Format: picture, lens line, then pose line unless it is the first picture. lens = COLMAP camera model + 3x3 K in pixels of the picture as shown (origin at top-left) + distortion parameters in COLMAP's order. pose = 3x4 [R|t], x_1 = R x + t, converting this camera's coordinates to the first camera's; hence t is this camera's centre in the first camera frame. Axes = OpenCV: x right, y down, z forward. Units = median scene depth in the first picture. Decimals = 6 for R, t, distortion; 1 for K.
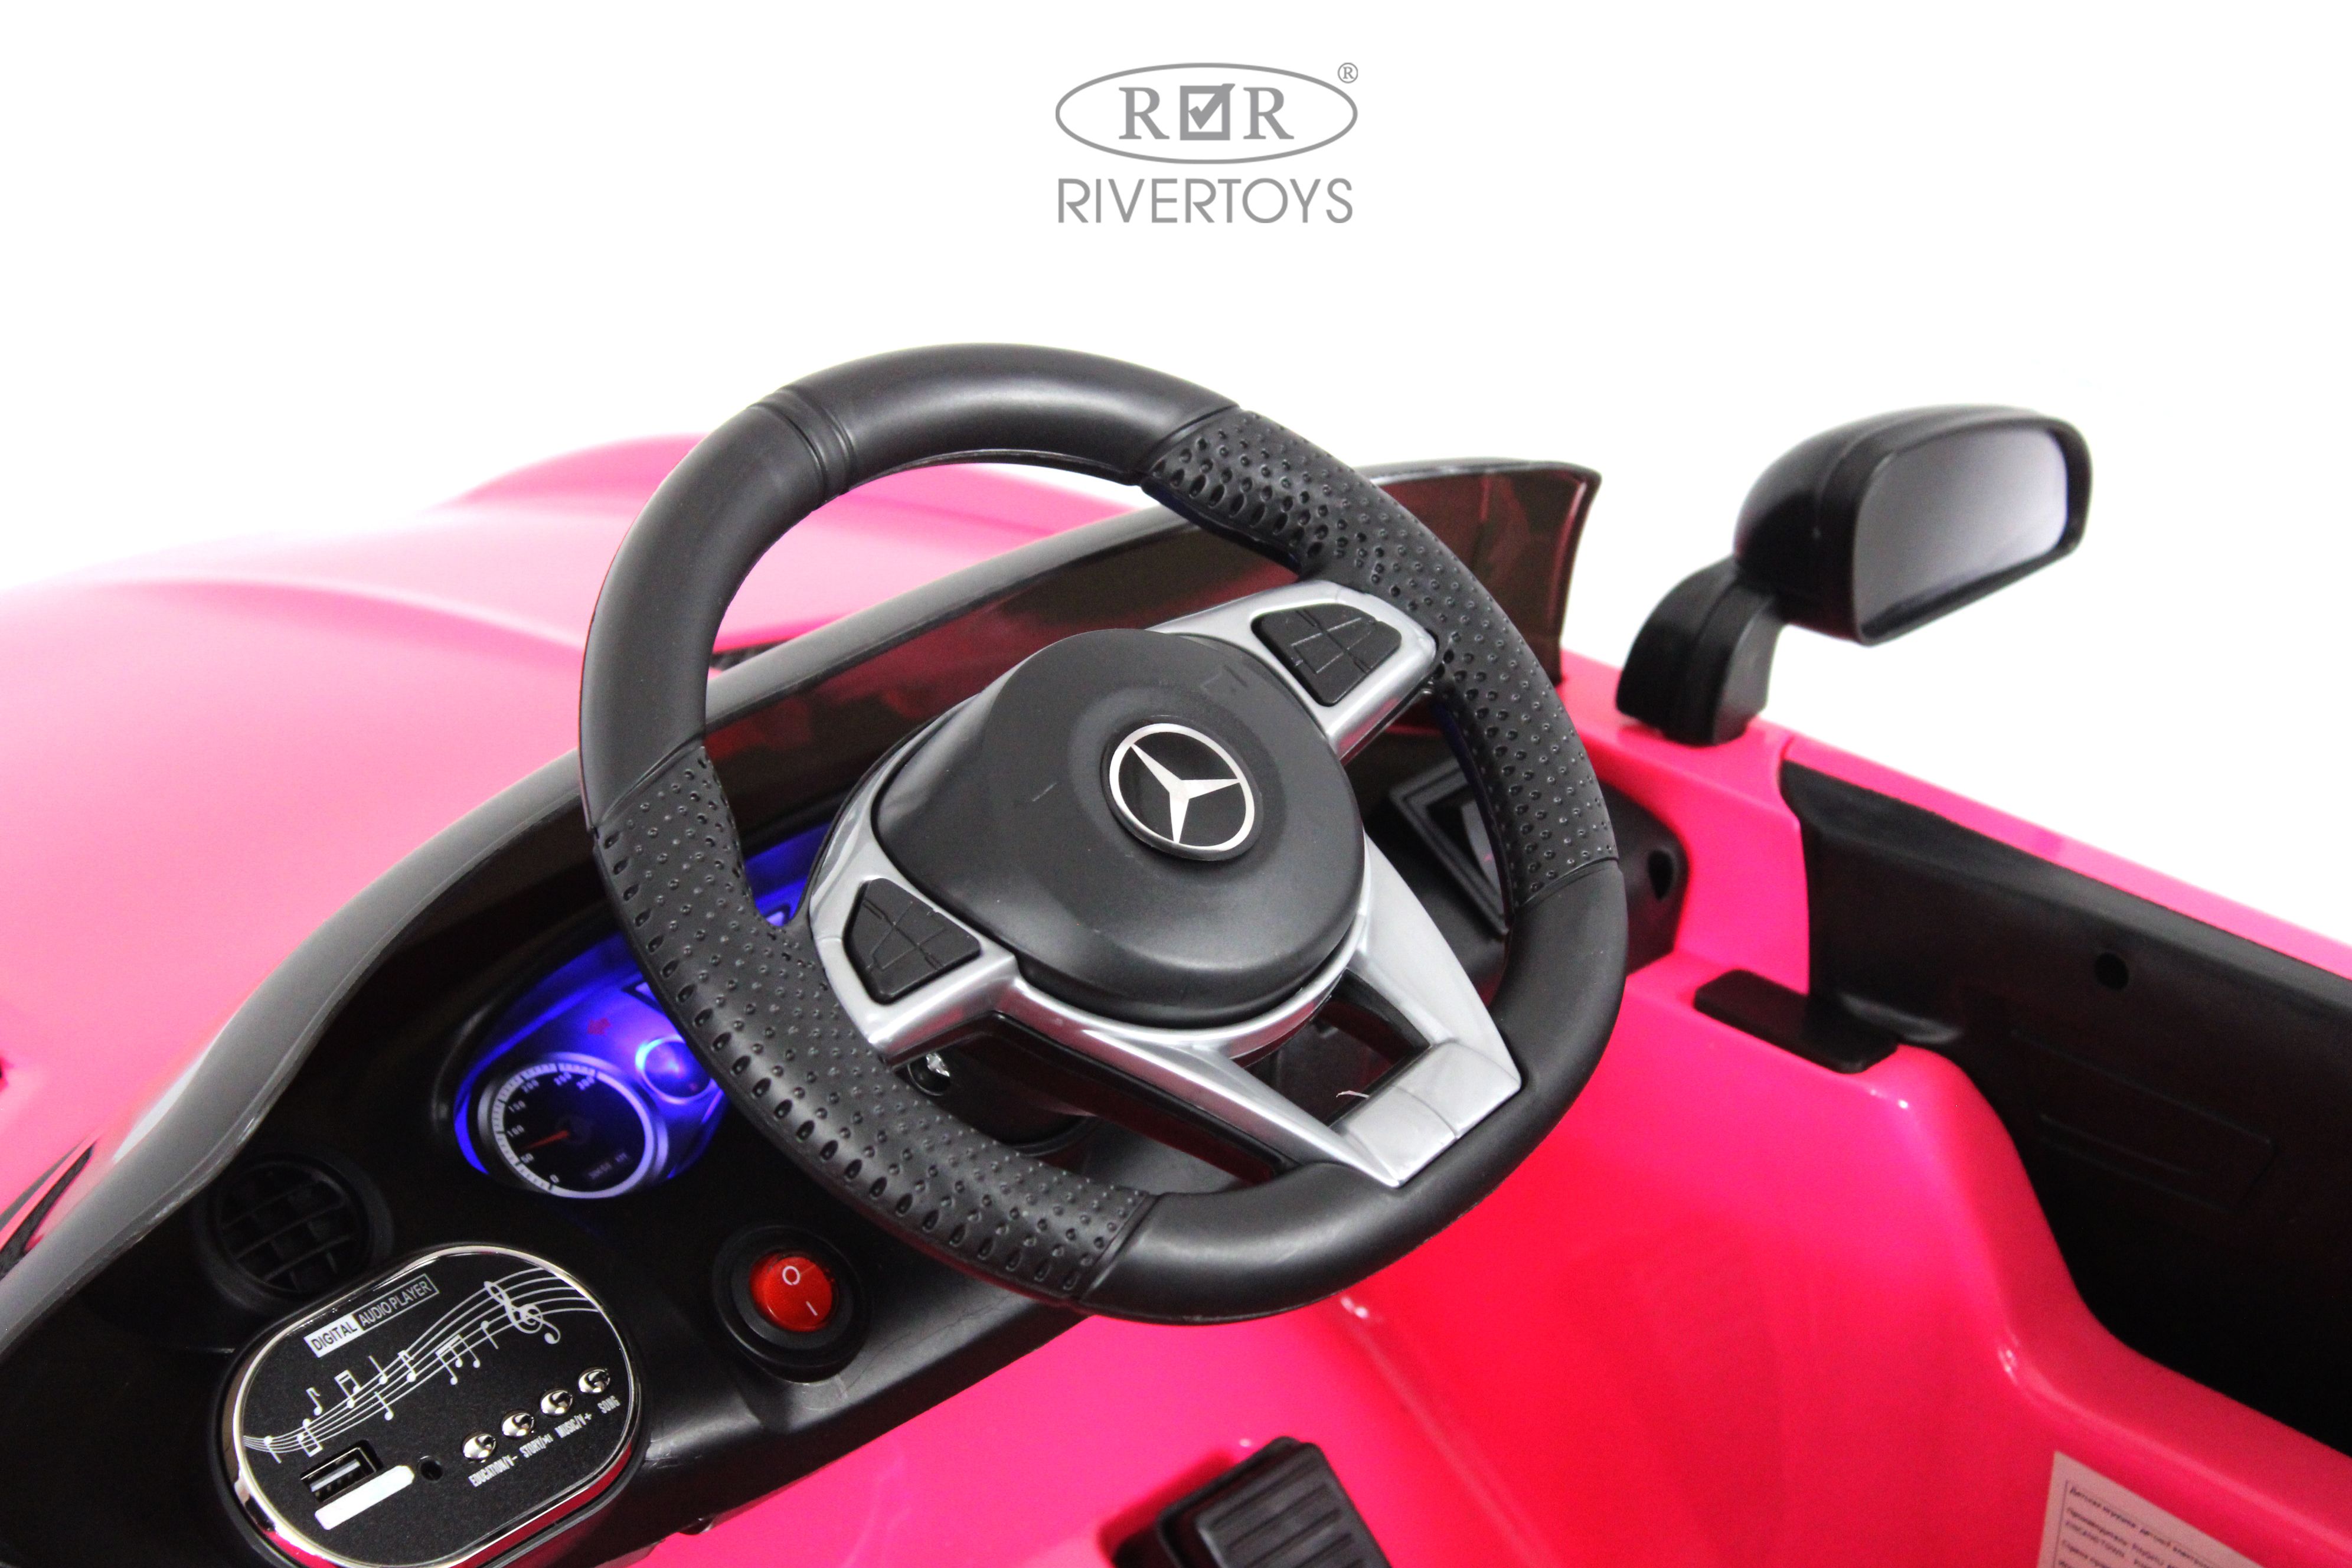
lens RADIAL K [[5995.0, 0, 1175.4], [0, 5995.0, 782.6], [0, 0, 1]] dist [-0.075976, 0.000000]
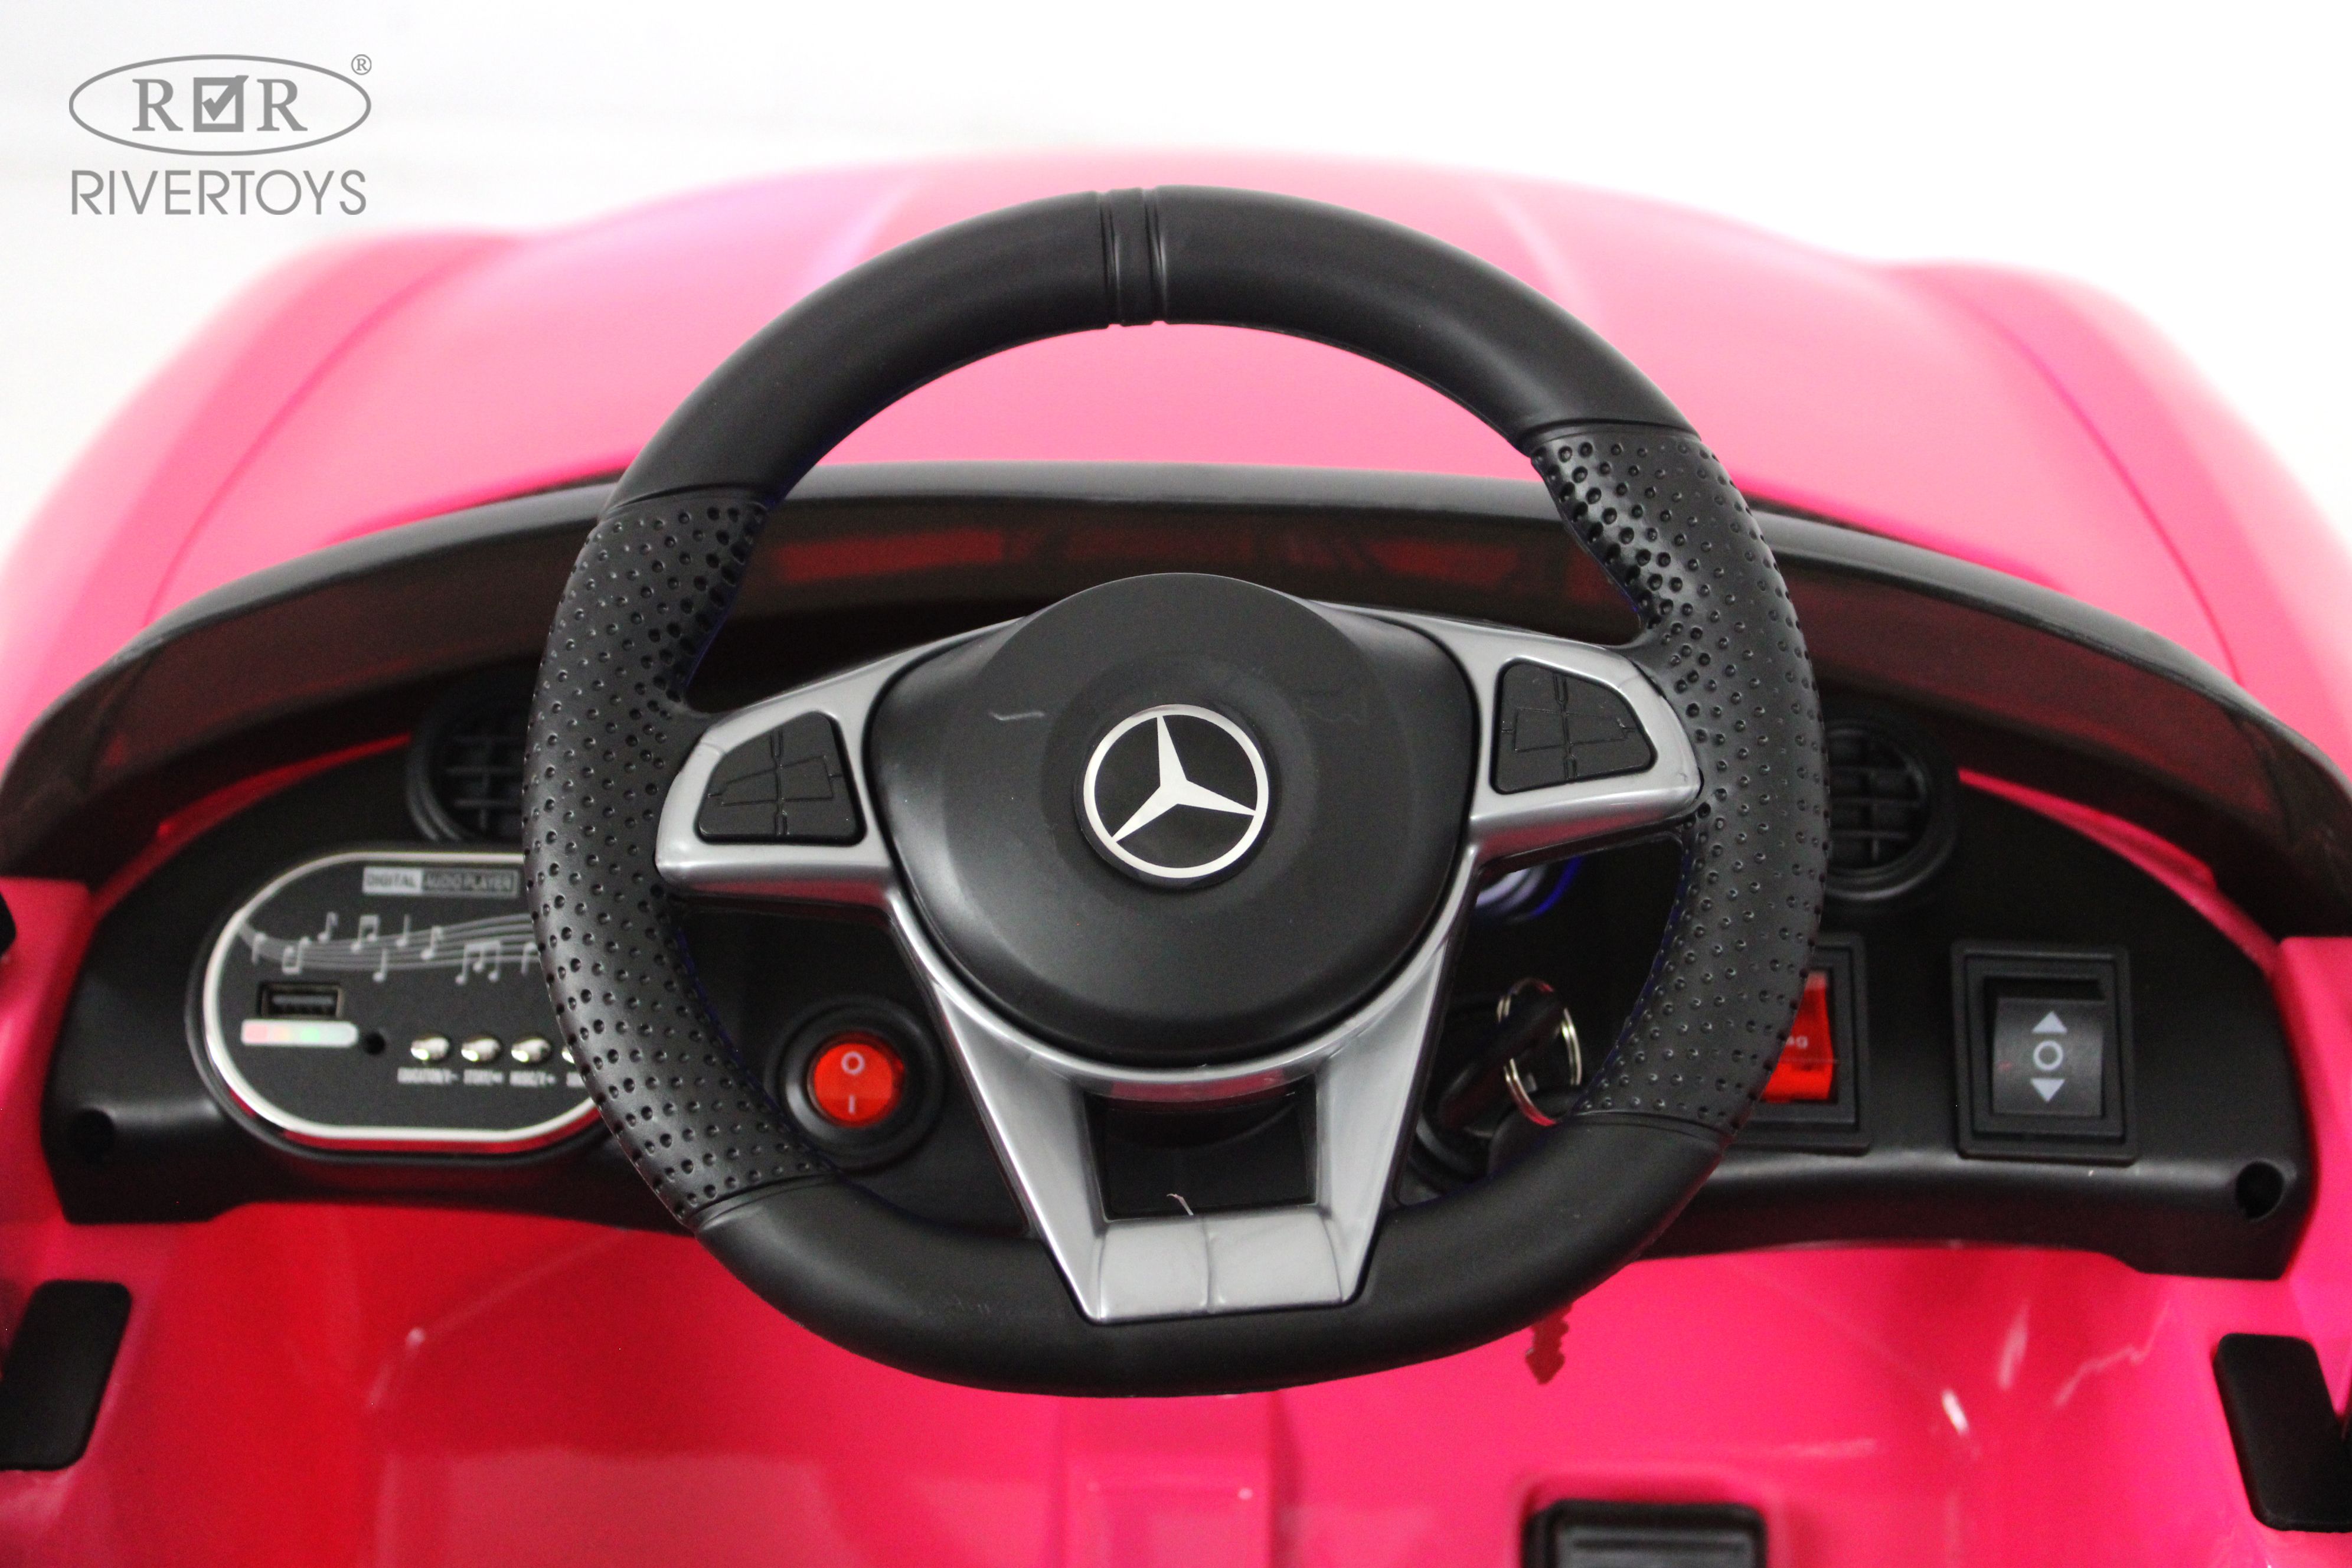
lens RADIAL K [[4207.4, 0, 1175.5], [0, 4207.4, 787.3], [0, 0, 1]] dist [-0.046512, 0.000000]
pose [[0.658955, 0.460195, -0.594978, 0.356141], [-0.370028, 0.886999, 0.276247, -0.163922], [0.654872, 0.038124, 0.754777, 0.551867]]
